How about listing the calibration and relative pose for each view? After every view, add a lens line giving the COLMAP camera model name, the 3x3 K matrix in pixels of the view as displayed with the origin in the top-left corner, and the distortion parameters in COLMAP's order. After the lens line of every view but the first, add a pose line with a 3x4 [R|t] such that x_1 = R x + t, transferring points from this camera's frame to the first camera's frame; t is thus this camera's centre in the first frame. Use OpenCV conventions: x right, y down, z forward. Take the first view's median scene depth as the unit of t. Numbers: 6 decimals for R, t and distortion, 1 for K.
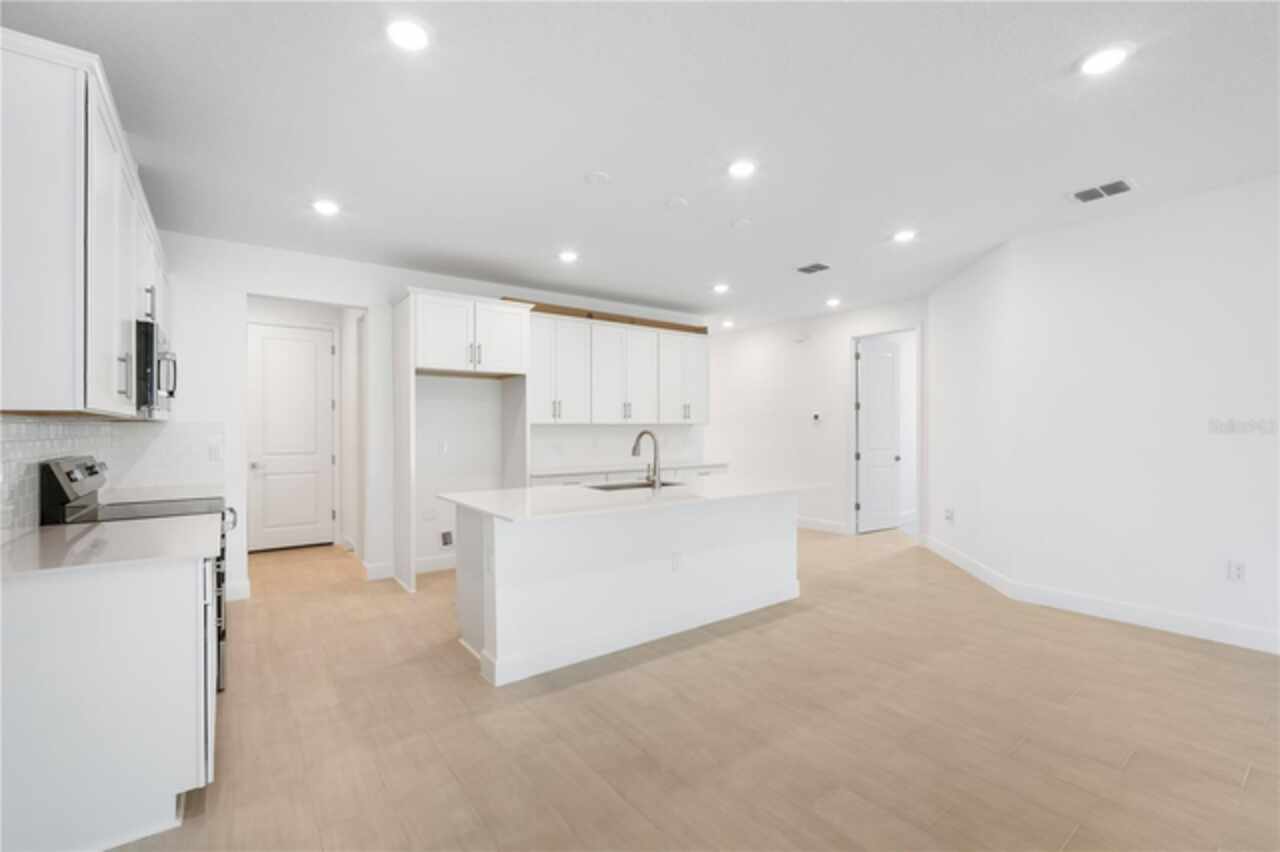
lens RADIAL K [[553.4, 0, 641.4], [0, 553.4, 423.9], [0, 0, 1]] dist [-0.000756, -0.000264]
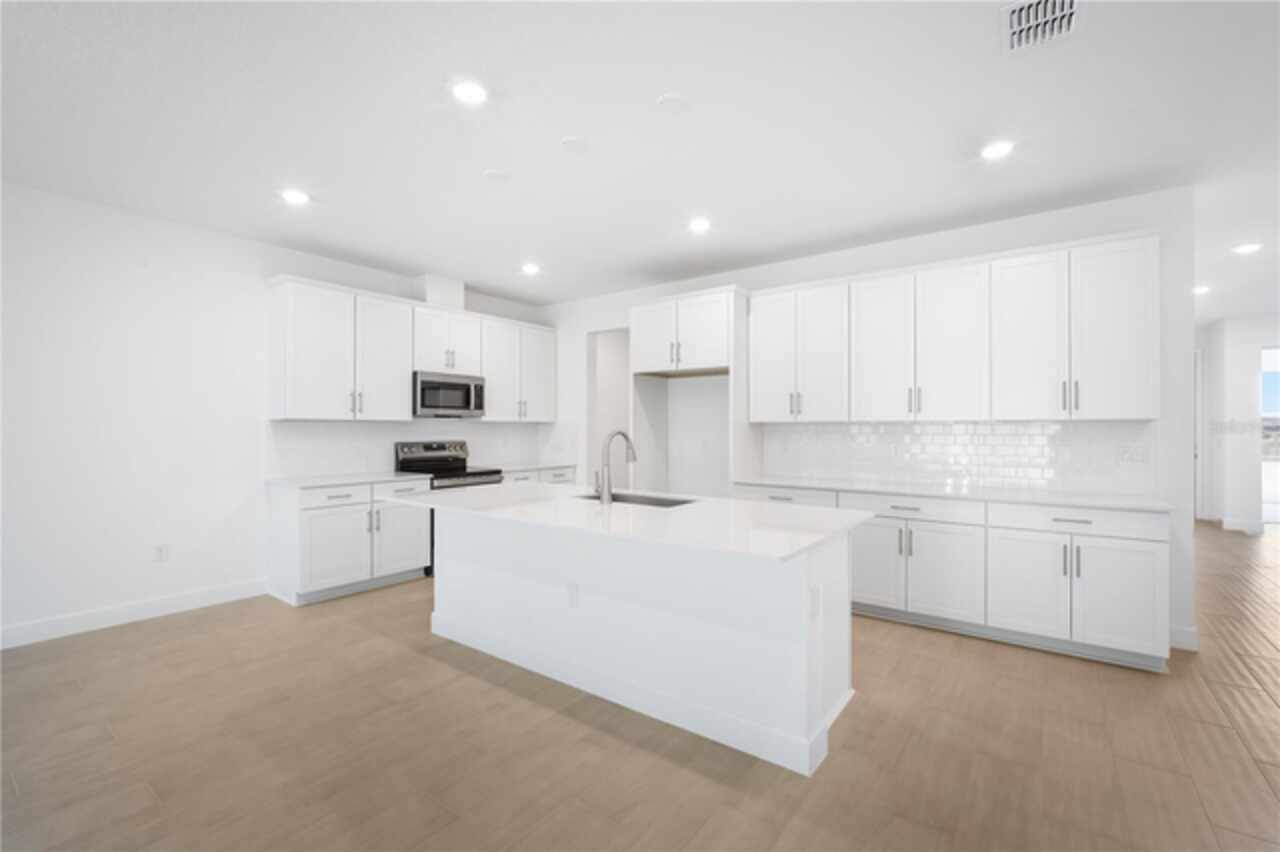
lens RADIAL K [[553.4, 0, 639.1], [0, 553.4, 427.6], [0, 0, 1]] dist [-0.000756, -0.000264]
pose [[0.276753, 0.002131, -0.960939, 0.635848], [0.005789, 0.999976, 0.003885, 0.004113], [0.960924, -0.006638, 0.276734, 0.654169]]
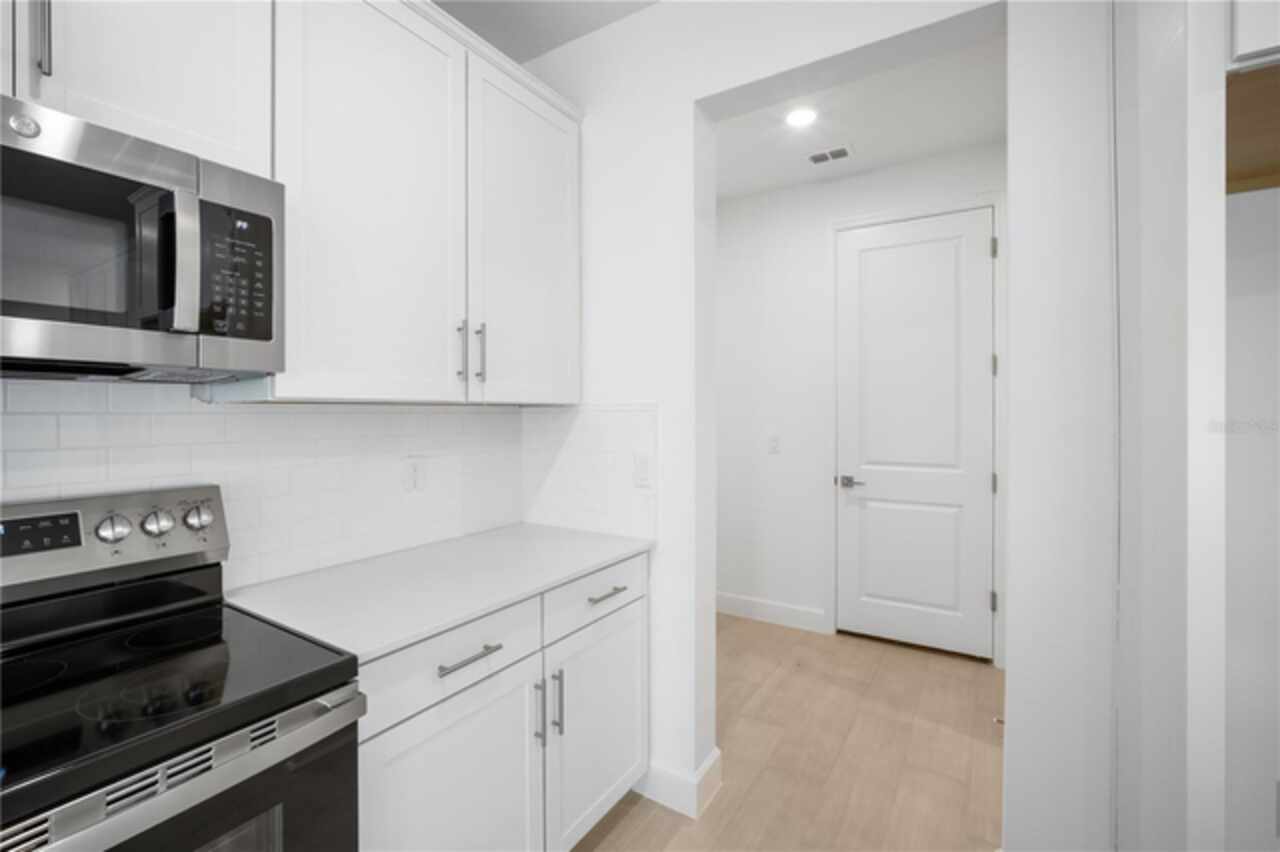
lens RADIAL K [[553.4, 0, 635.0], [0, 553.4, 407.6], [0, 0, 1]] dist [-0.000756, -0.000264]
pose [[0.344995, 0.001345, -0.938603, -0.291143], [0.003995, 0.999988, 0.002901, -0.002478], [0.938596, -0.004751, 0.344986, 0.724058]]
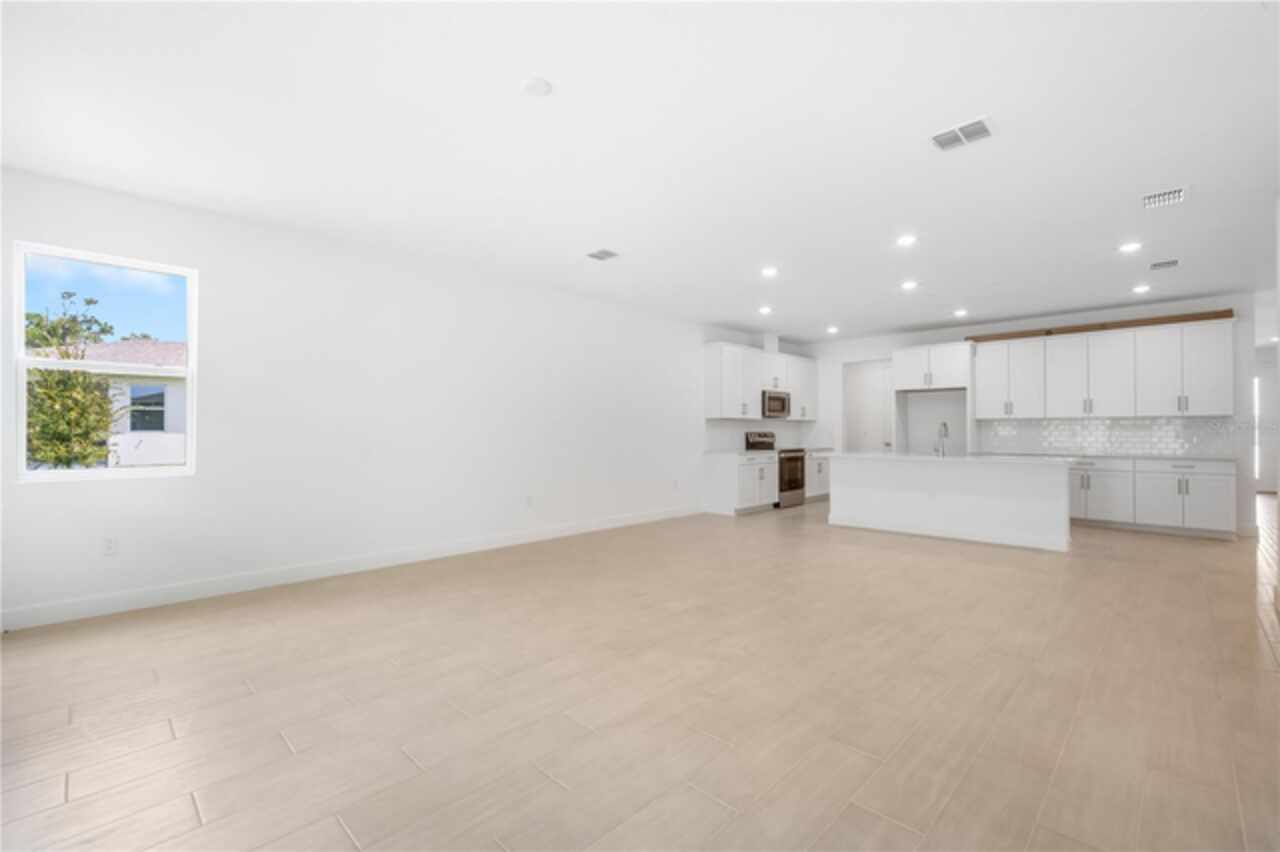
lens RADIAL K [[553.4, 0, 637.7], [0, 553.4, 429.1], [0, 0, 1]] dist [-0.000756, -0.000264]
pose [[0.170153, 0.002666, -0.985414, 1.225909], [0.009997, 0.999940, 0.004432, 0.012962], [0.985367, -0.010605, 0.170116, -0.178692]]
